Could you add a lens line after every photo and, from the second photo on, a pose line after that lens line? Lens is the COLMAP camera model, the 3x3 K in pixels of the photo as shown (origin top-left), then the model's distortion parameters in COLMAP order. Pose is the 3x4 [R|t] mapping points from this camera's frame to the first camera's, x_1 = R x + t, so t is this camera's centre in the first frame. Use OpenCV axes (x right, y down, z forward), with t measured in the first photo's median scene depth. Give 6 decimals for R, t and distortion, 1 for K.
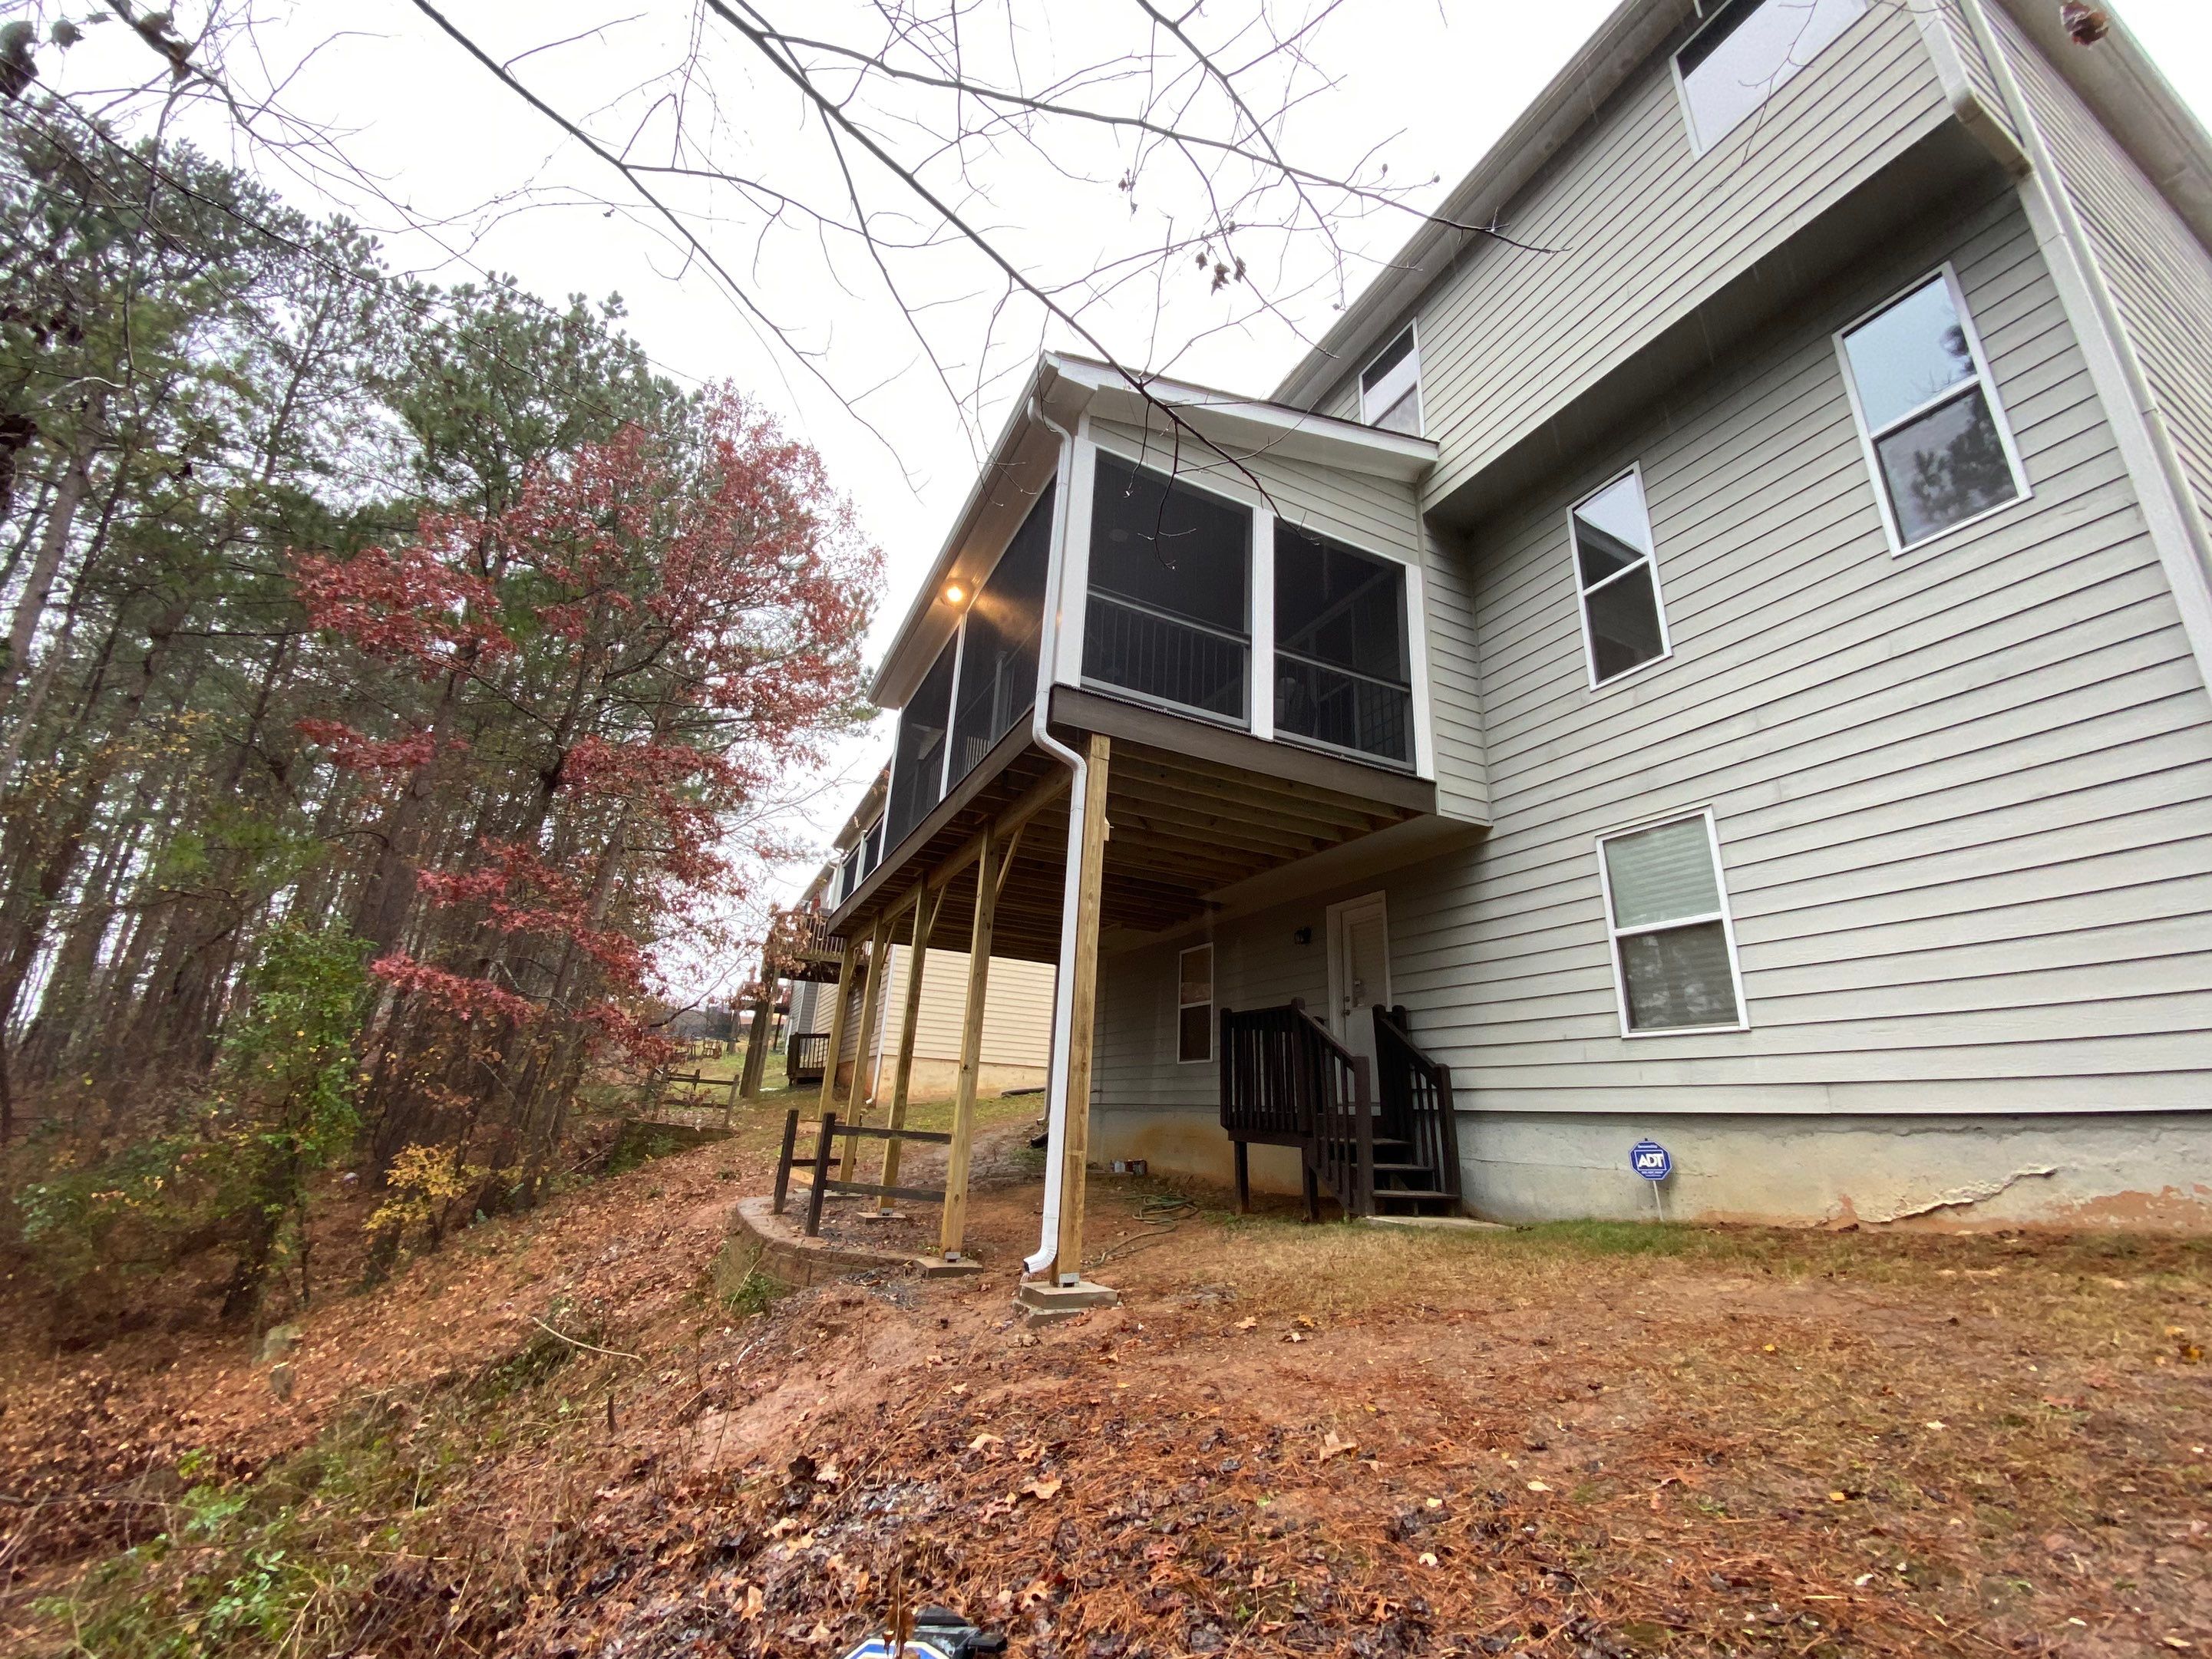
lens RADIAL K [[893.8, 0, 1099.7], [0, 893.8, 835.9], [0, 0, 1]] dist [0.002050, -0.006111]
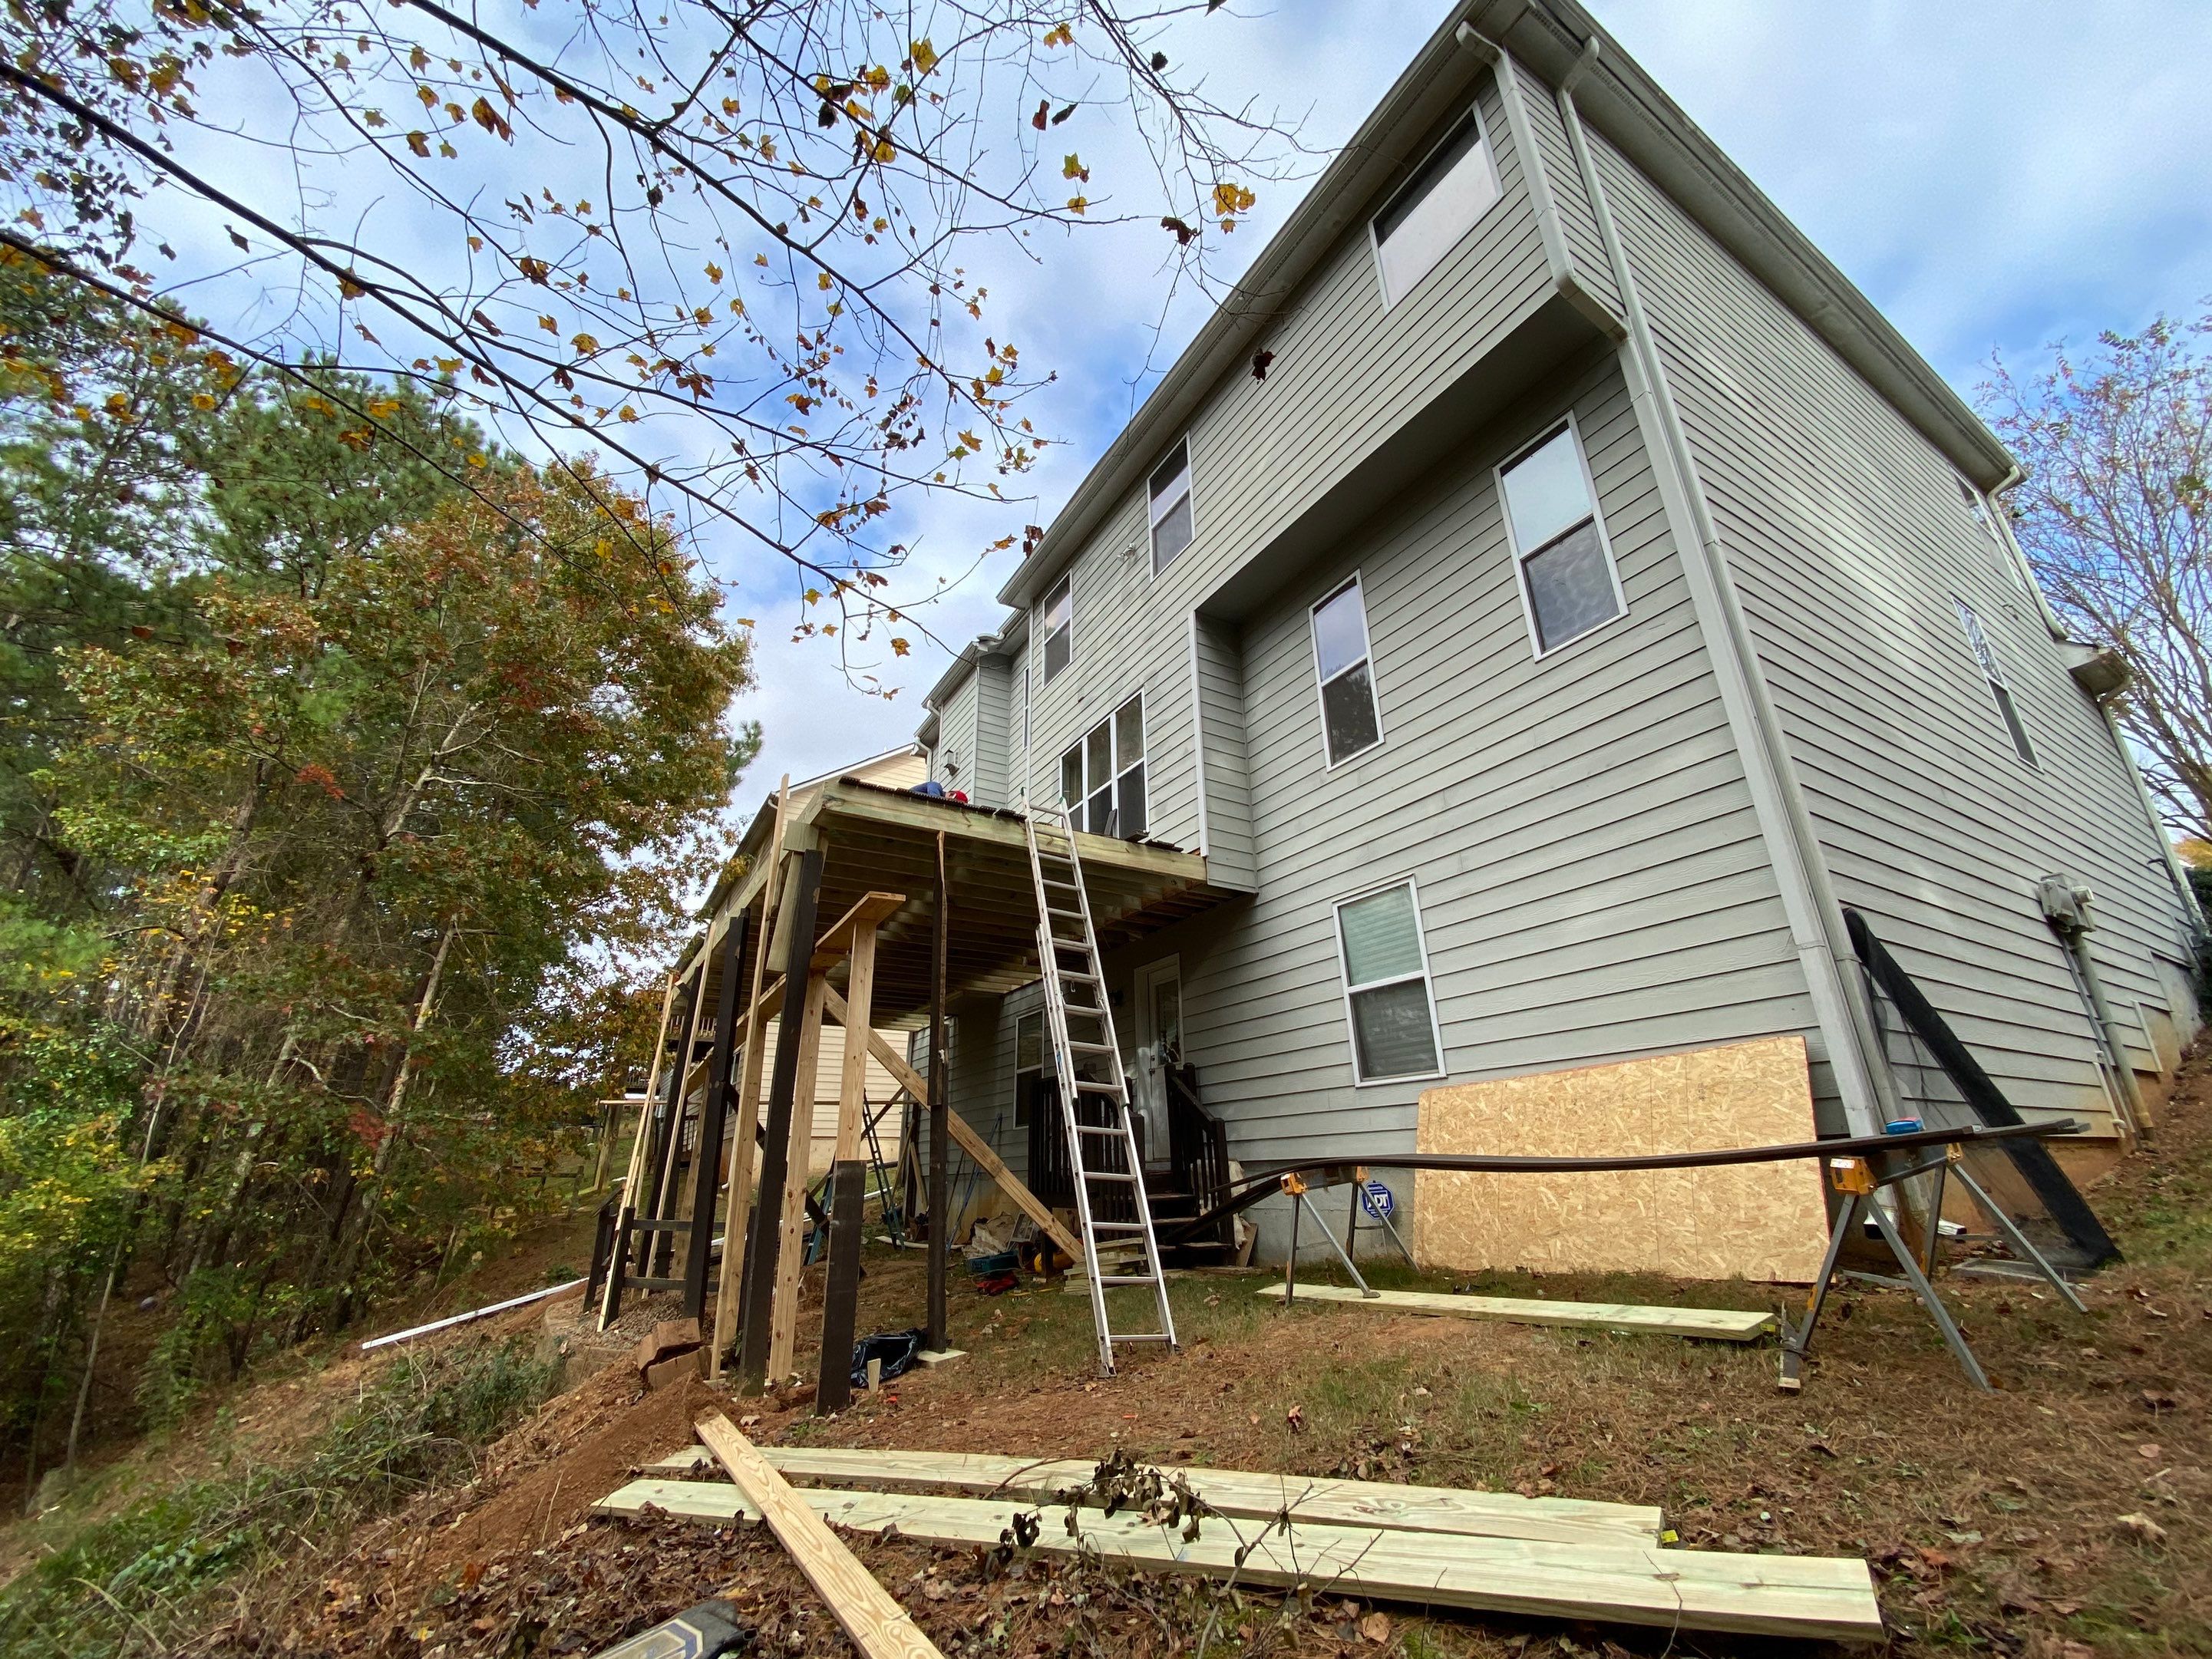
lens RADIAL K [[893.8, 0, 1099.7], [0, 893.8, 831.7], [0, 0, 1]] dist [0.002050, -0.006111]
pose [[0.995301, -0.024293, 0.093737, 0.169789], [0.030128, 0.997661, -0.061352, -0.028985], [-0.092028, 0.063888, 0.993705, -0.080284]]
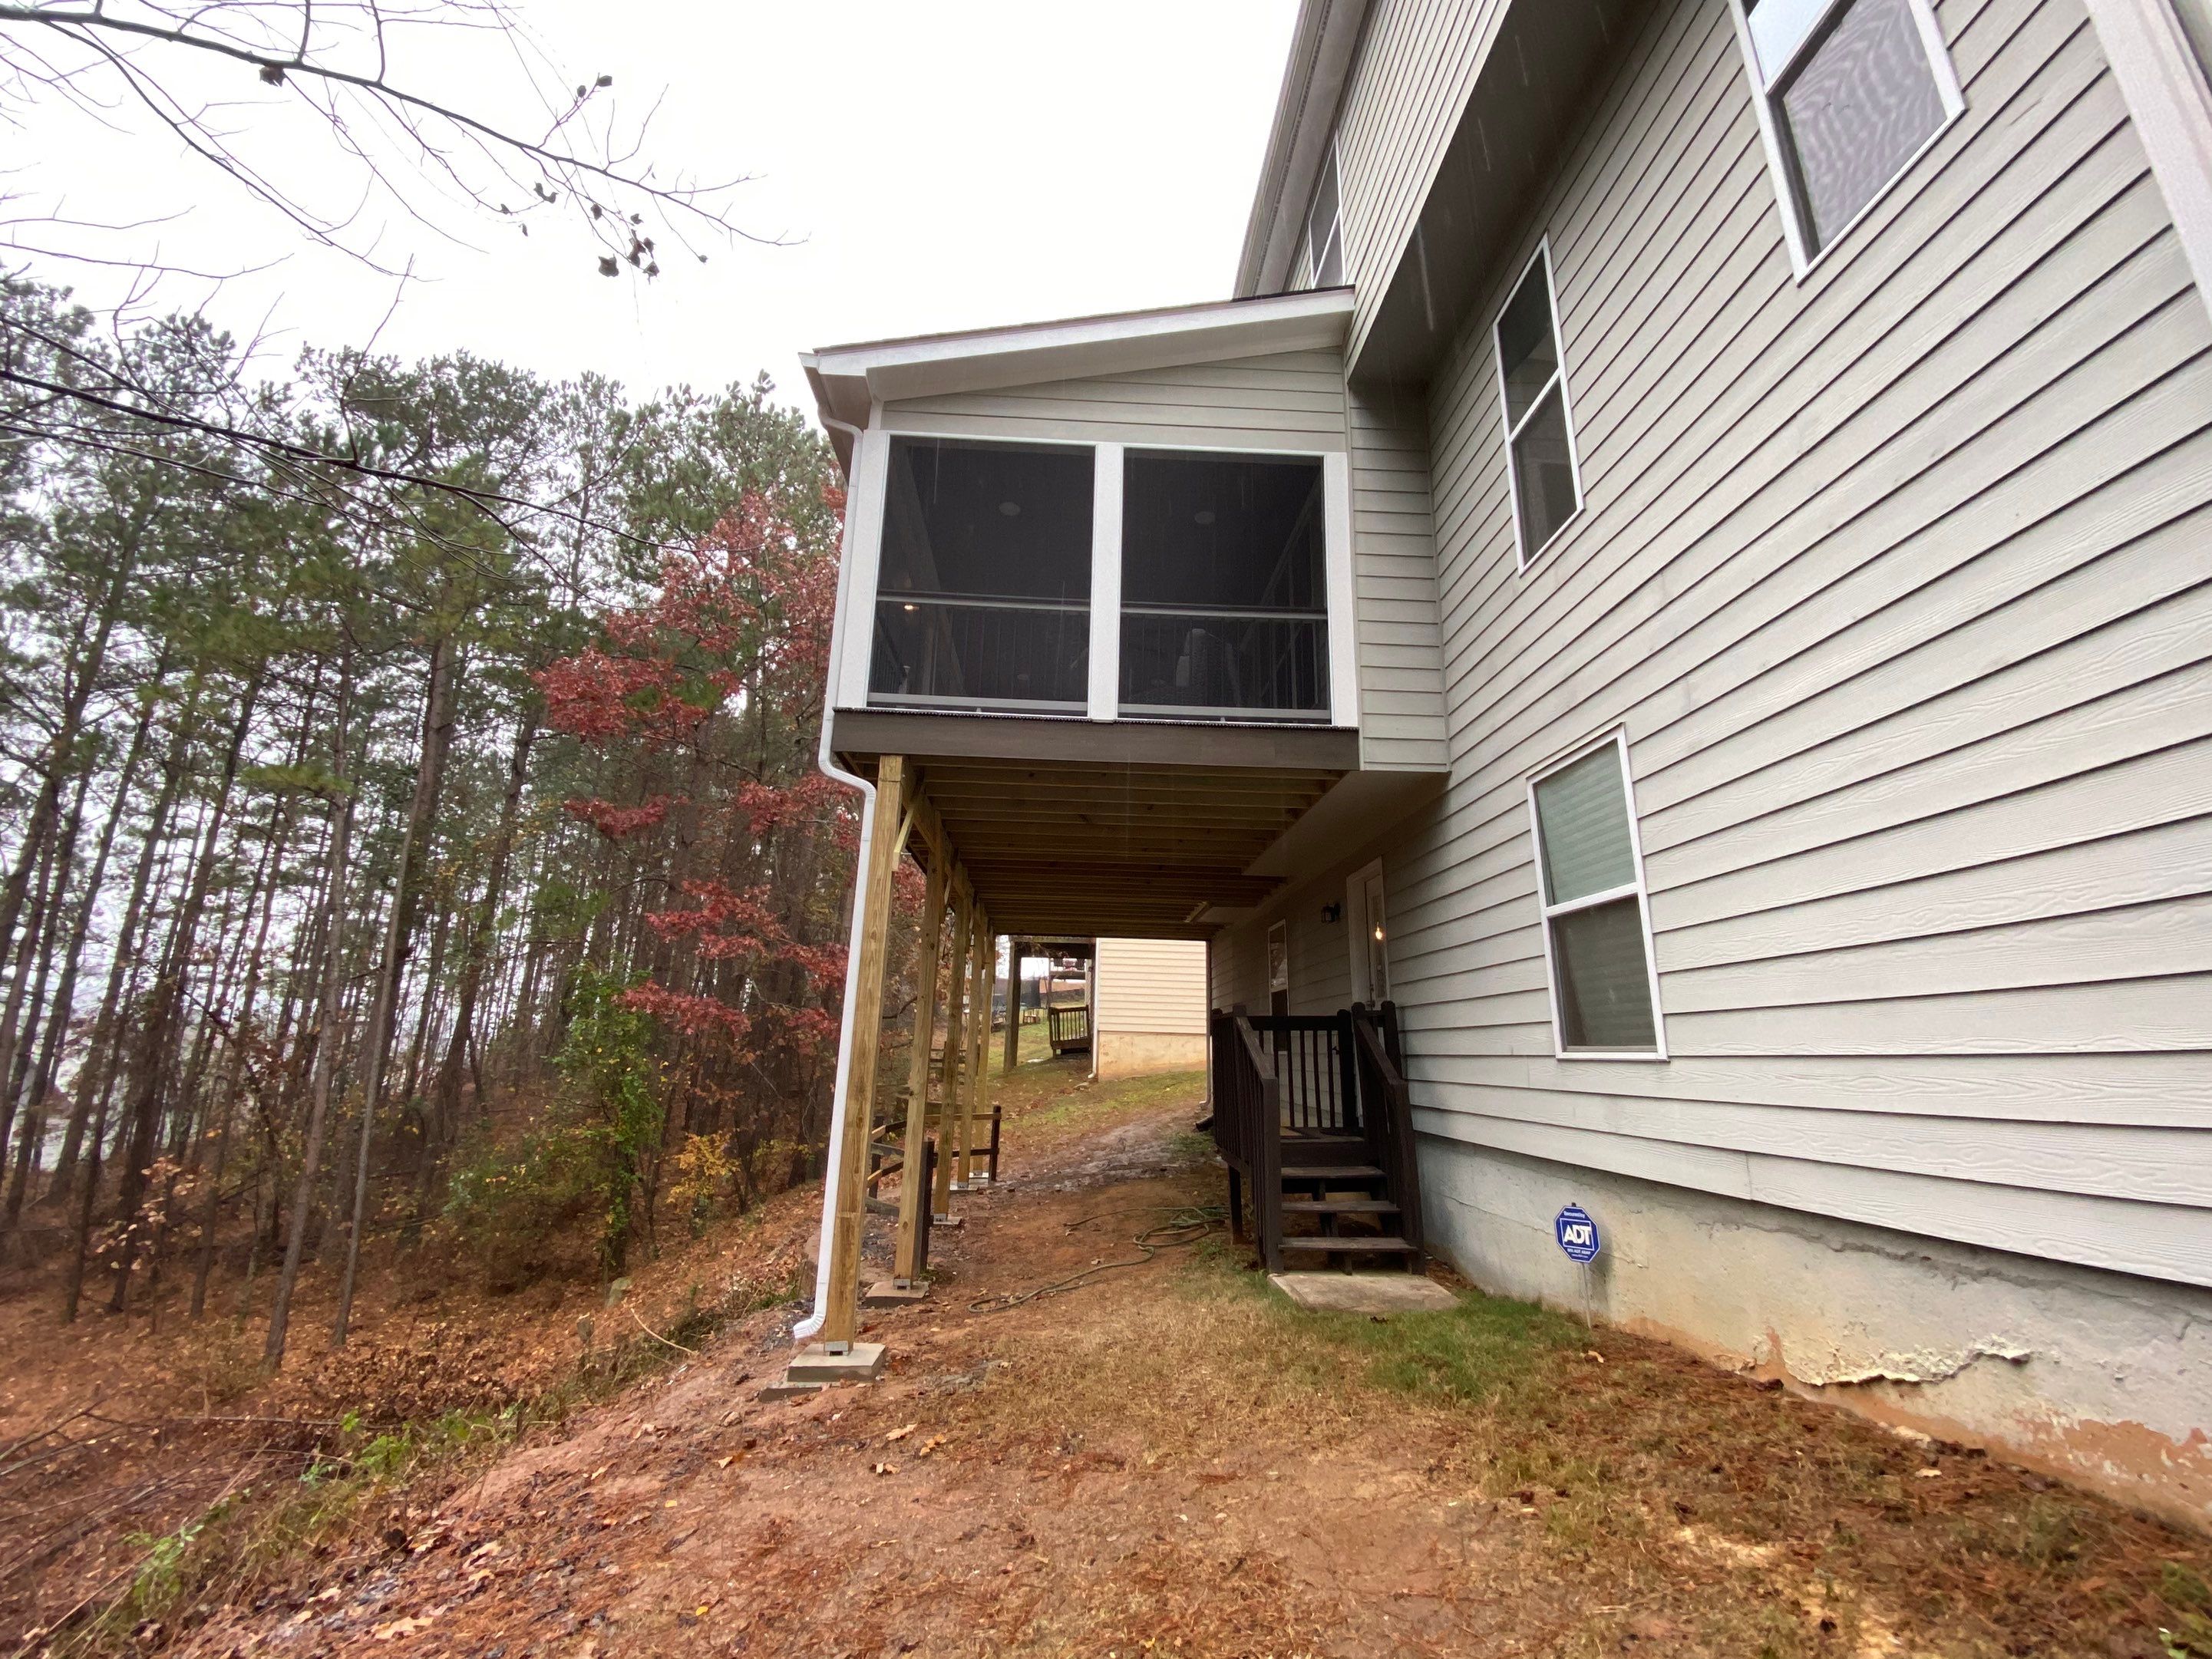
lens RADIAL K [[893.8, 0, 1119.8], [0, 893.8, 834.6], [0, 0, 1]] dist [0.002050, -0.006111]
pose [[0.923474, -0.123364, -0.363285, 0.521777], [0.144422, 0.989022, 0.031271, -0.025958], [0.355439, -0.081345, 0.931153, 0.207458]]
